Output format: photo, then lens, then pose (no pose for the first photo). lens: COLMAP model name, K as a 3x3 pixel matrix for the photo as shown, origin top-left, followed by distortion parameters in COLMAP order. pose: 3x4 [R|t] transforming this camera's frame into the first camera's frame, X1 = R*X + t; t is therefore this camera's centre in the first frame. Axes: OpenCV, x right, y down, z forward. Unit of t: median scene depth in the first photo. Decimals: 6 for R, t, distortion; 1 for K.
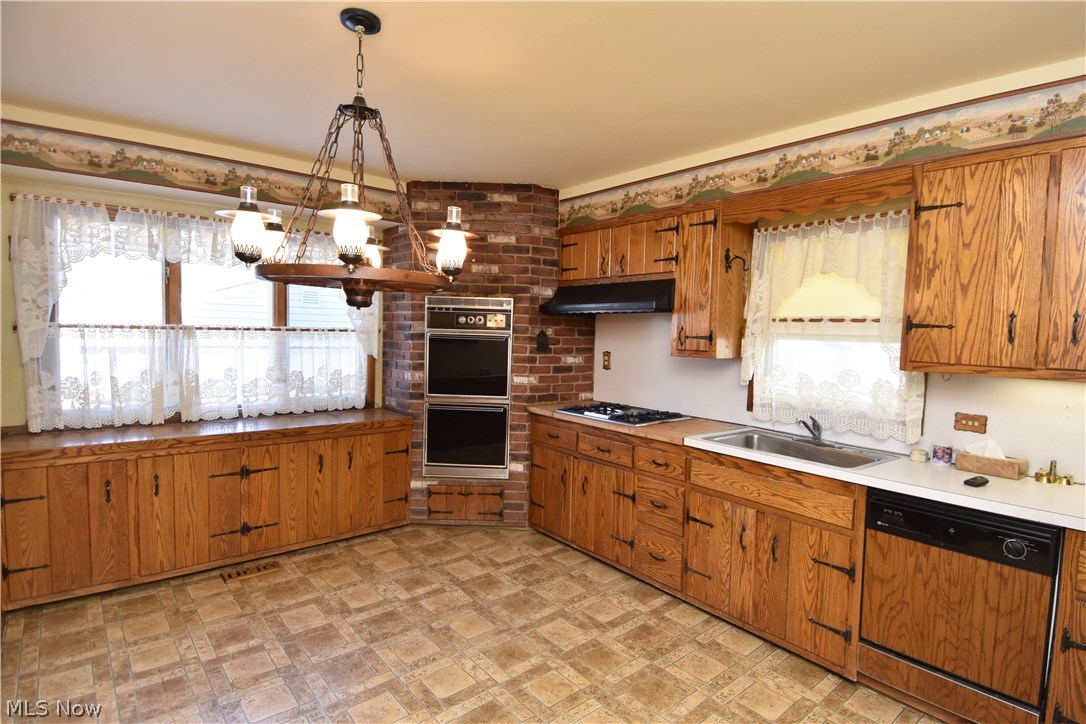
lens RADIAL K [[559.9, 0, 573.5], [0, 559.9, 368.1], [0, 0, 1]] dist [0.041256, -0.045906]
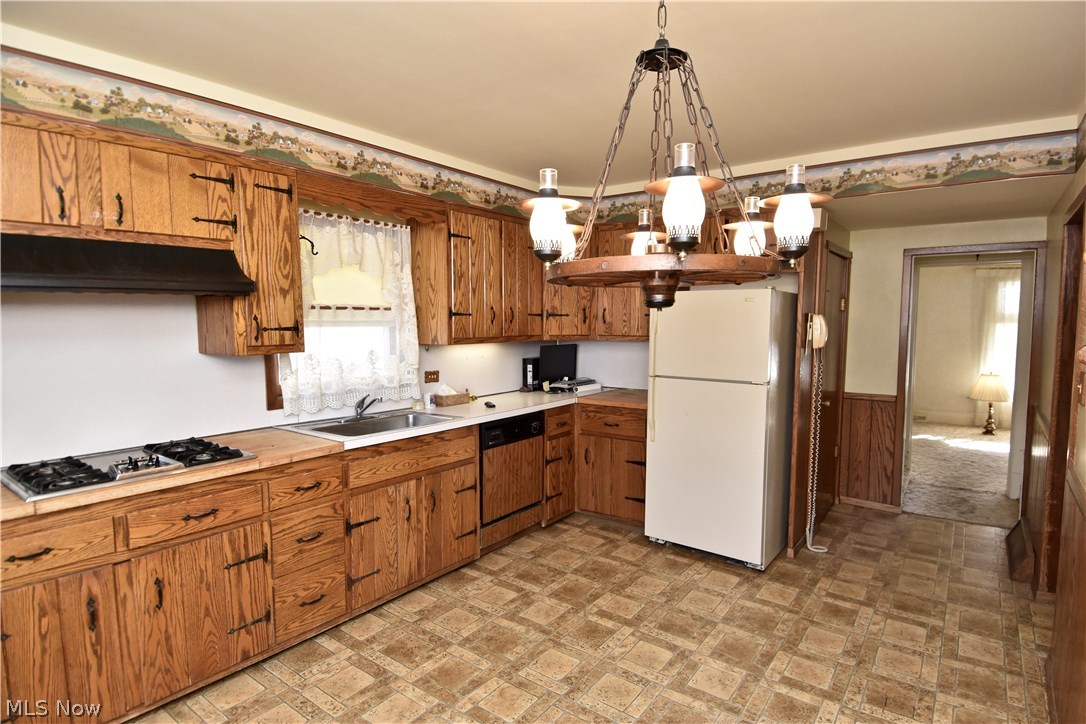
lens RADIAL K [[559.9, 0, 573.5], [0, 559.9, 368.1], [0, 0, 1]] dist [0.041256, -0.045906]
pose [[-0.223082, -0.110508, 0.968516, -0.761631], [0.061763, 0.989955, 0.127181, -0.085788], [-0.972841, 0.088191, -0.214016, 0.858544]]
